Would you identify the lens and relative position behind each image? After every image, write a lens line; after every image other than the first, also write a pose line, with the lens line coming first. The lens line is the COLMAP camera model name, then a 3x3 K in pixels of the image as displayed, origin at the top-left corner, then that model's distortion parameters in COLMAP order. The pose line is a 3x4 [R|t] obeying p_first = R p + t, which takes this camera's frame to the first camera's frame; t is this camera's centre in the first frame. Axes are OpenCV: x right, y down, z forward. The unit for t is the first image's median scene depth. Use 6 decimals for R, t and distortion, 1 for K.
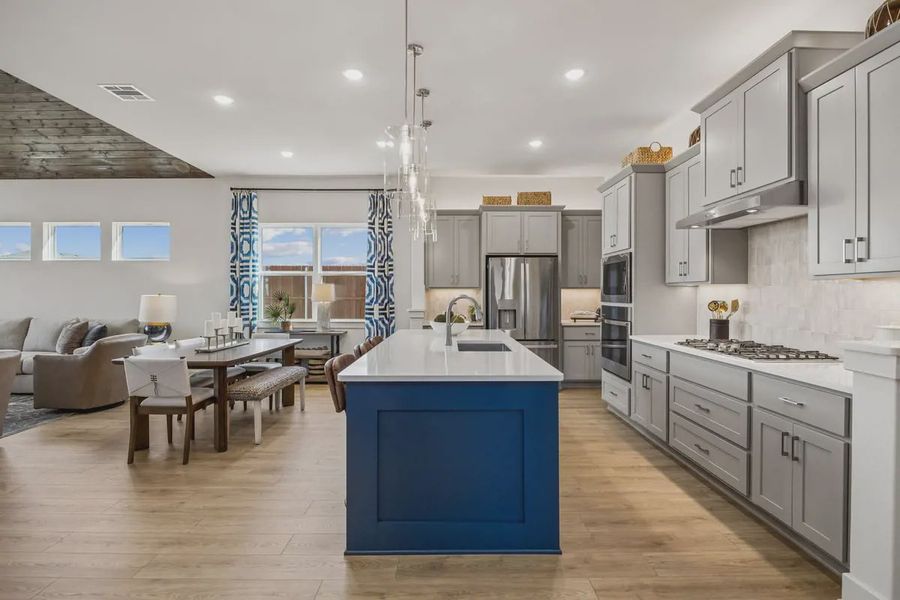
lens RADIAL K [[434.5, 0, 448.4], [0, 434.5, 297.4], [0, 0, 1]] dist [-0.016866, 0.000183]
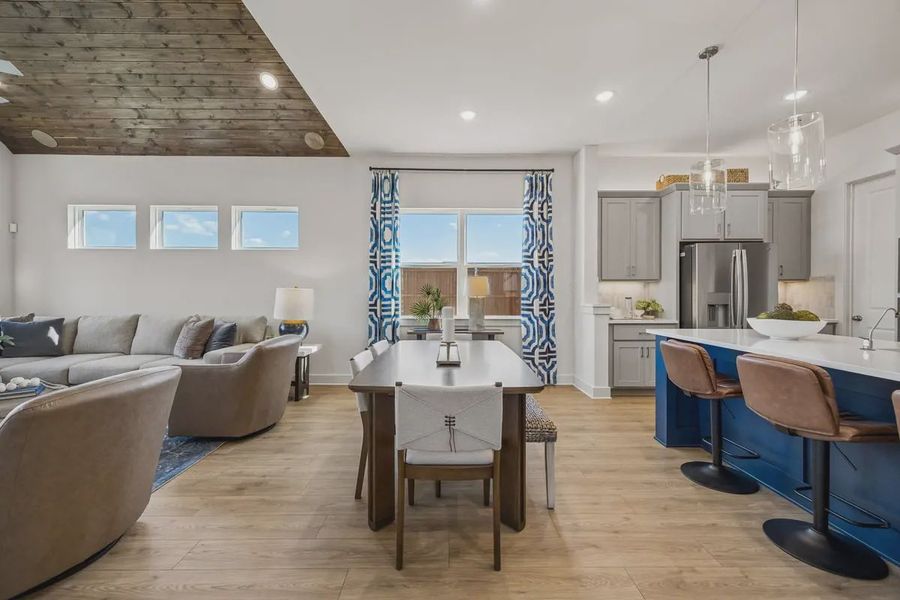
lens RADIAL K [[358.7, 0, 448.8], [0, 358.7, 298.9], [0, 0, 1]] dist [0.003245, -0.000307]
pose [[0.999992, 0.000027, 0.004085, -0.347667], [-0.000030, 1.000000, 0.000697, 0.014735], [-0.004085, -0.000697, 0.999991, 0.268300]]
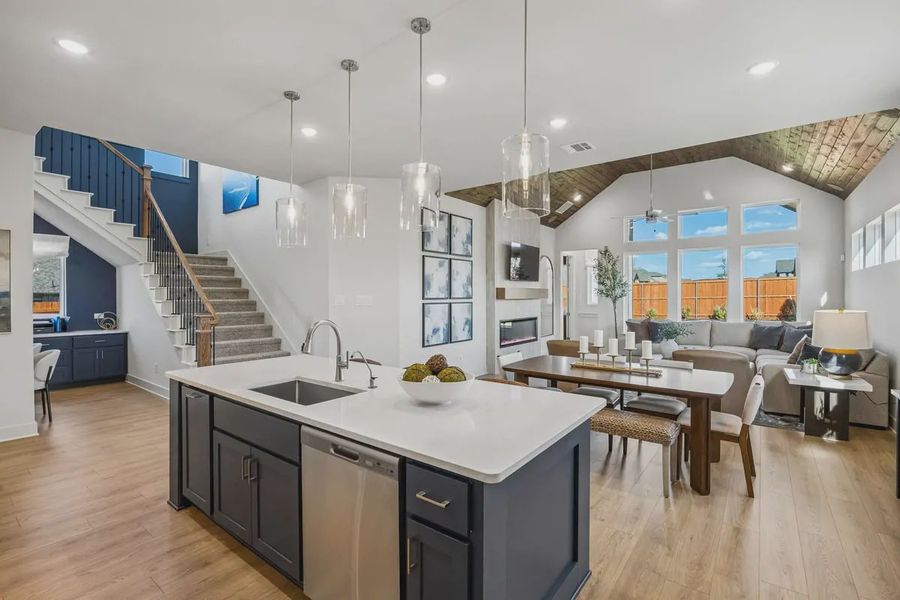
lens RADIAL K [[415.0, 0, 449.7], [0, 415.0, 302.6], [0, 0, 1]] dist [-0.001294, -0.000224]
pose [[-0.607865, 0.010219, -0.793975, 0.257824], [-0.006157, 0.999826, 0.017583, -0.024813], [0.794017, 0.015577, -0.607696, 0.849029]]
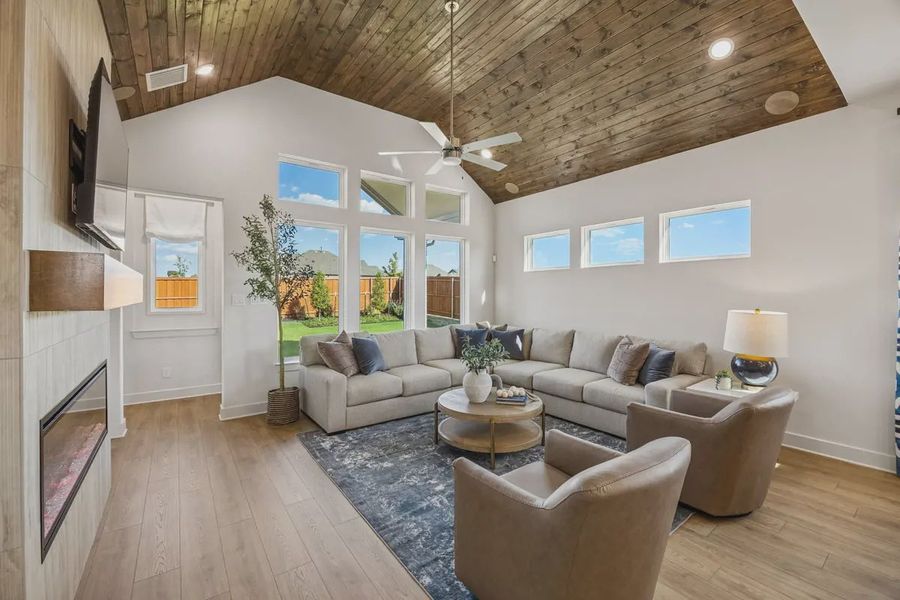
lens RADIAL K [[372.8, 0, 453.4], [0, 372.8, 294.9], [0, 0, 1]] dist [-0.001201, -0.000144]
pose [[0.594444, -0.000724, -0.804137, -0.467426], [-0.004688, 0.999979, -0.004365, -0.023153], [0.804123, 0.006365, 0.594429, 0.299277]]
